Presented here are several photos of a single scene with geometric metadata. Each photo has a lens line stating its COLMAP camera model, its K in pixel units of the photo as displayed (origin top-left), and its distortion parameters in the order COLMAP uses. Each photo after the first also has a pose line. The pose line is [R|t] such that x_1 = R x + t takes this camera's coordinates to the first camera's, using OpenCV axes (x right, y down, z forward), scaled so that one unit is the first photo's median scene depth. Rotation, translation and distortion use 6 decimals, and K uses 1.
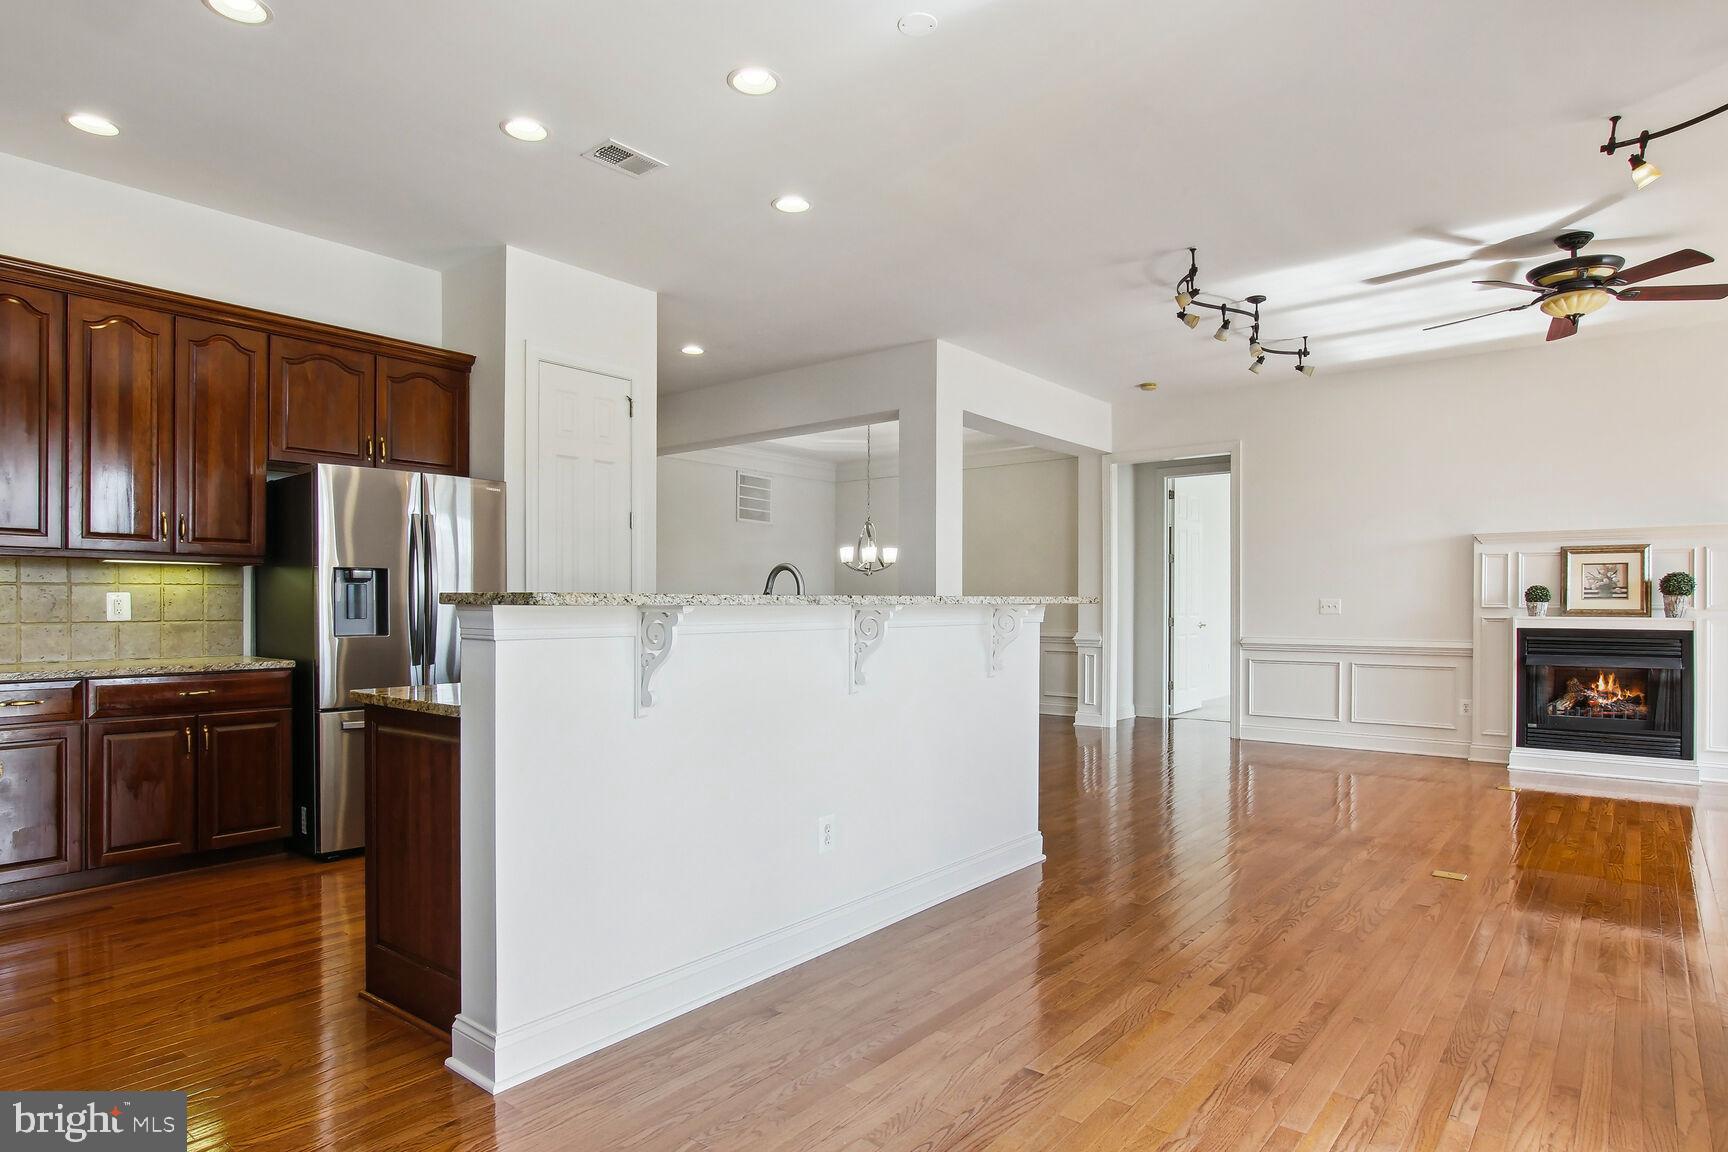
lens RADIAL K [[969.5, 0, 854.7], [0, 969.5, 586.6], [0, 0, 1]] dist [-0.019478, -0.001191]
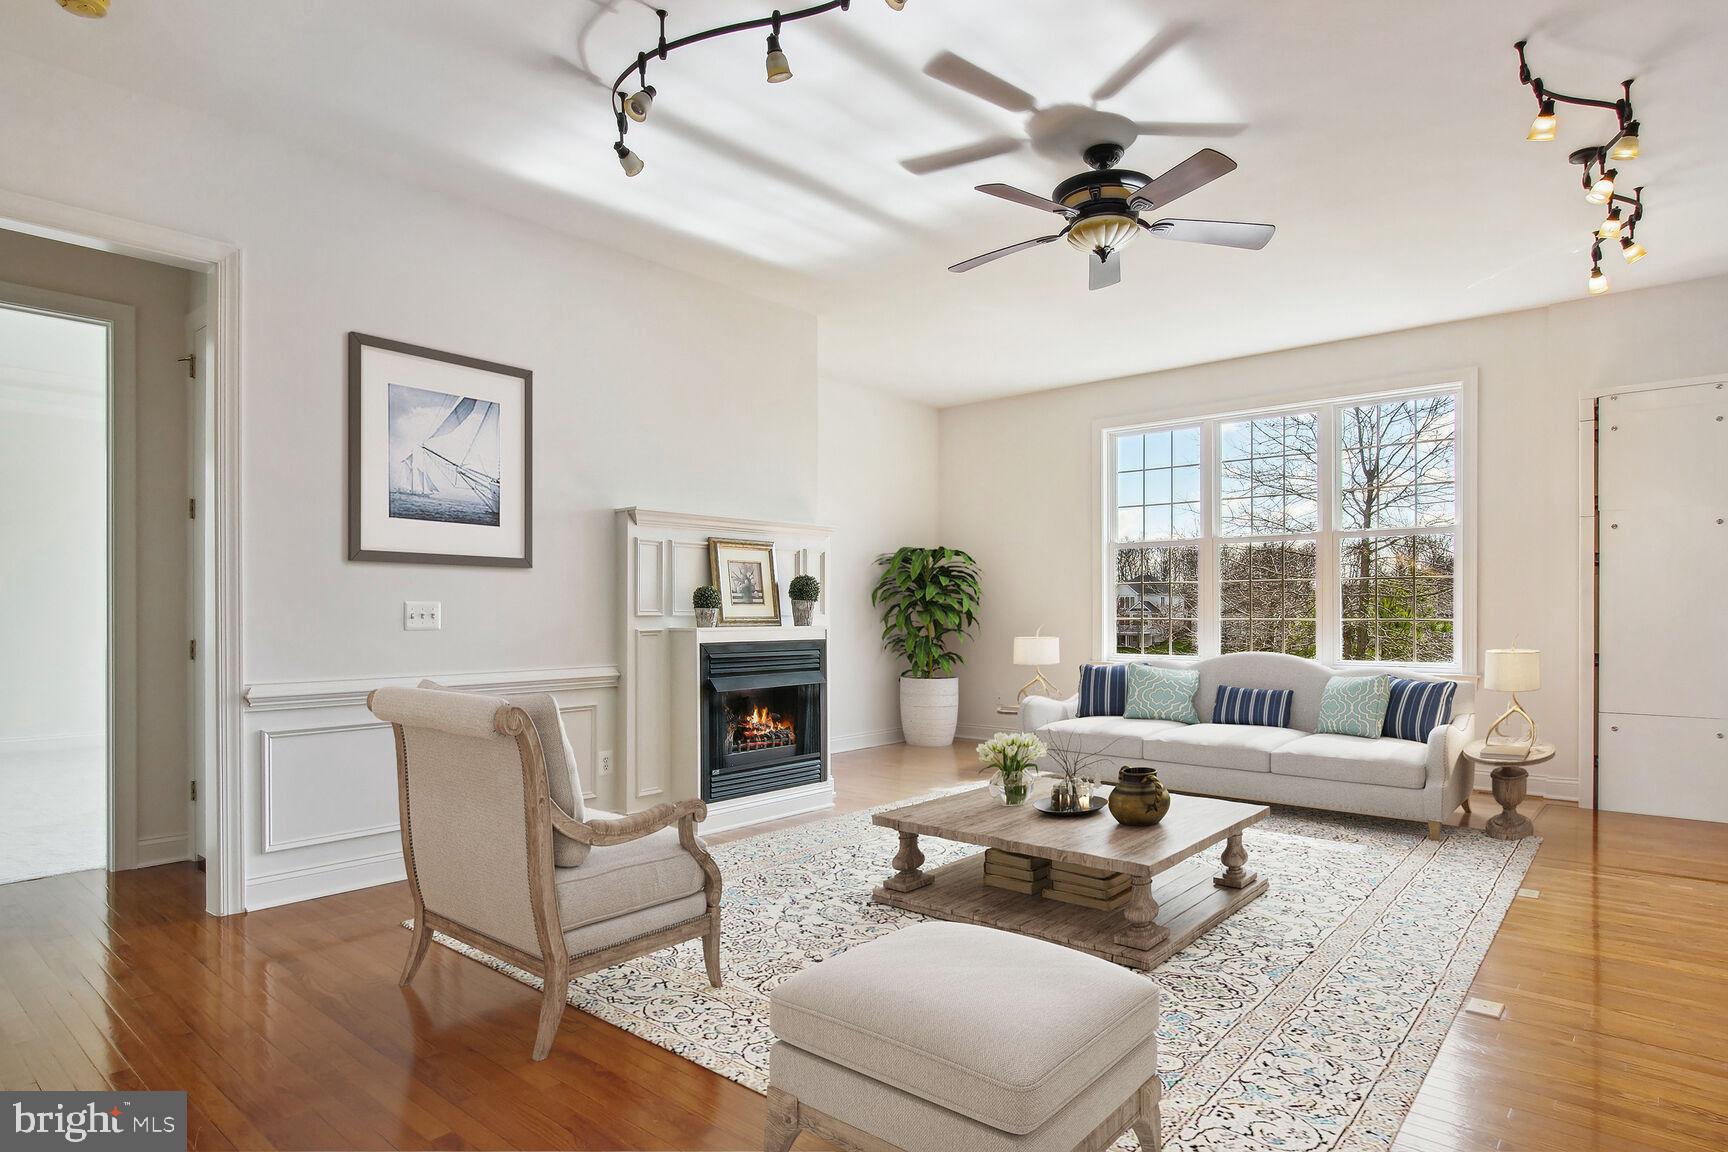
lens RADIAL K [[969.5, 0, 850.6], [0, 969.5, 612.5], [0, 0, 1]] dist [-0.019478, -0.001191]
pose [[0.026337, 0.001048, 0.999653, -0.047557], [-0.012054, 0.999927, -0.000730, 0.019223], [-0.999580, -0.012031, 0.026348, 0.882369]]
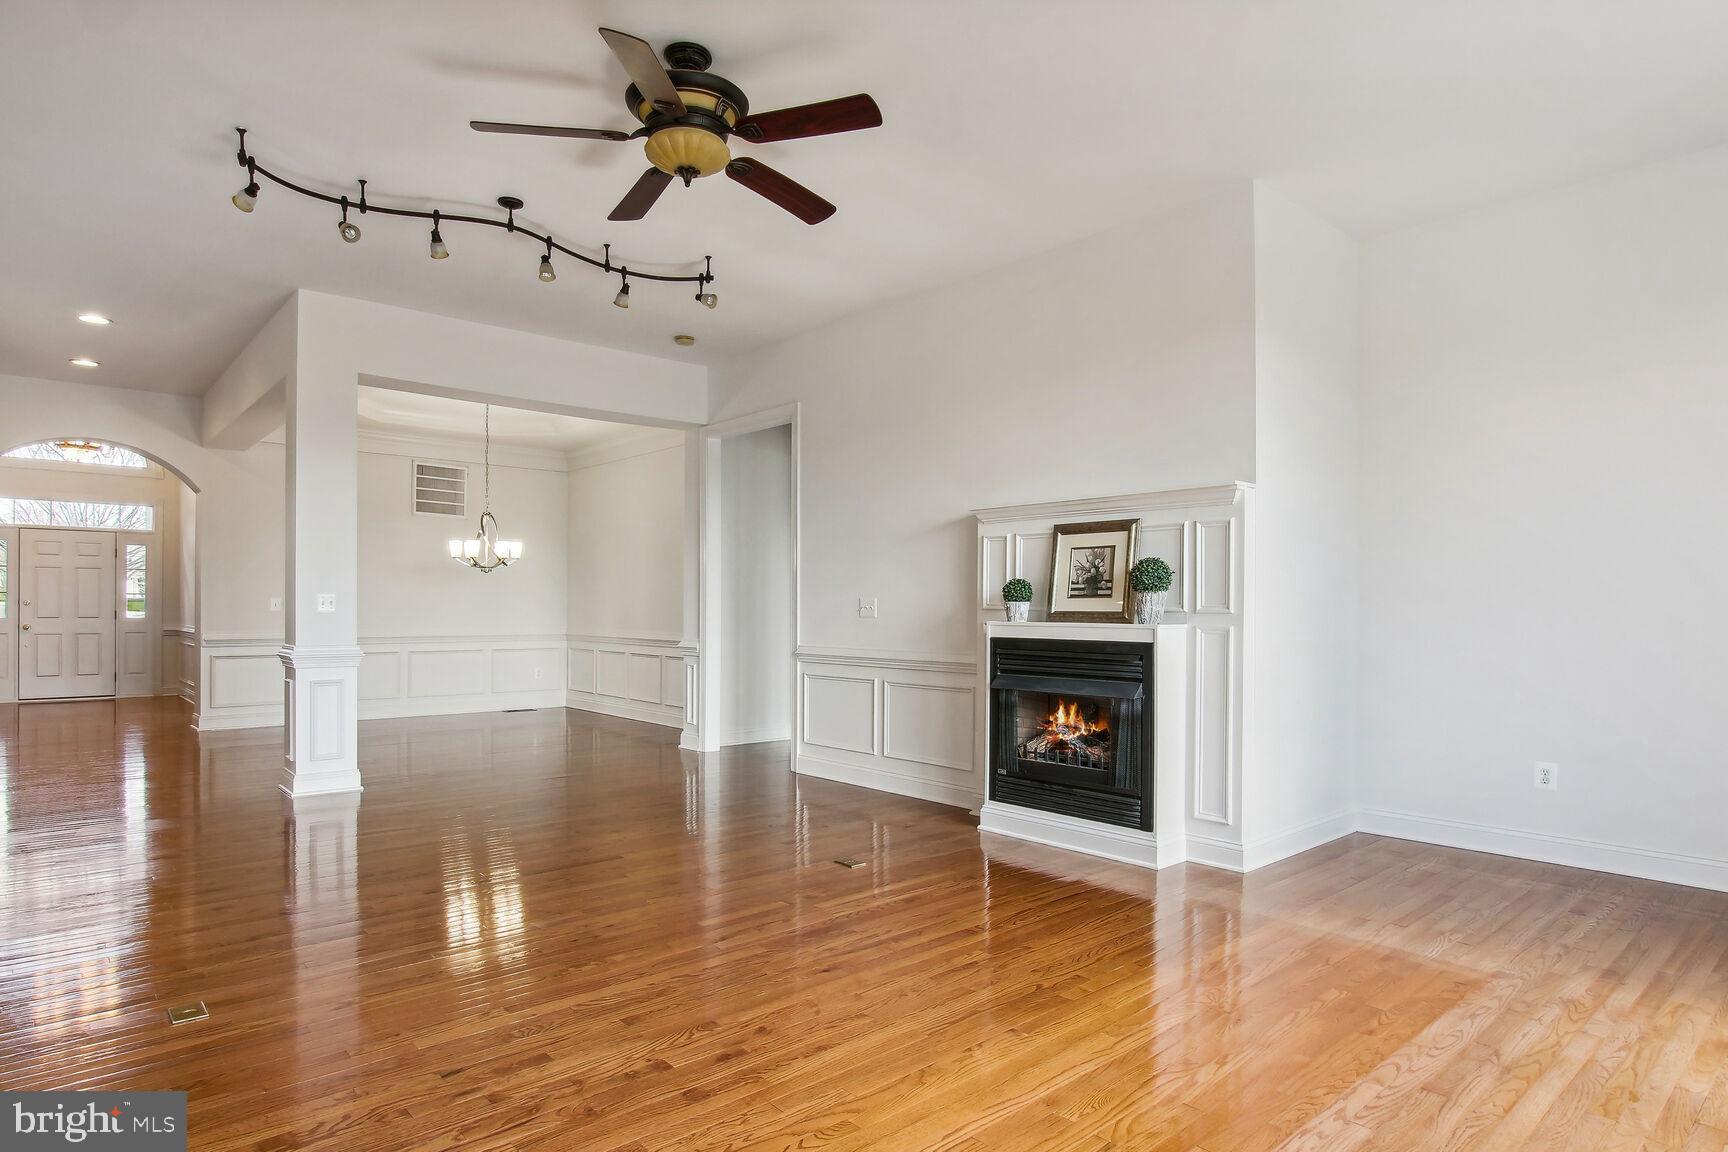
lens RADIAL K [[969.5, 0, 870.7], [0, 969.5, 590.2], [0, 0, 1]] dist [-0.019478, -0.001191]
pose [[0.987678, -0.002413, -0.156478, 0.729674], [0.002663, 0.999995, 0.001390, 0.006429], [0.156474, -0.001789, 0.987680, 0.262441]]
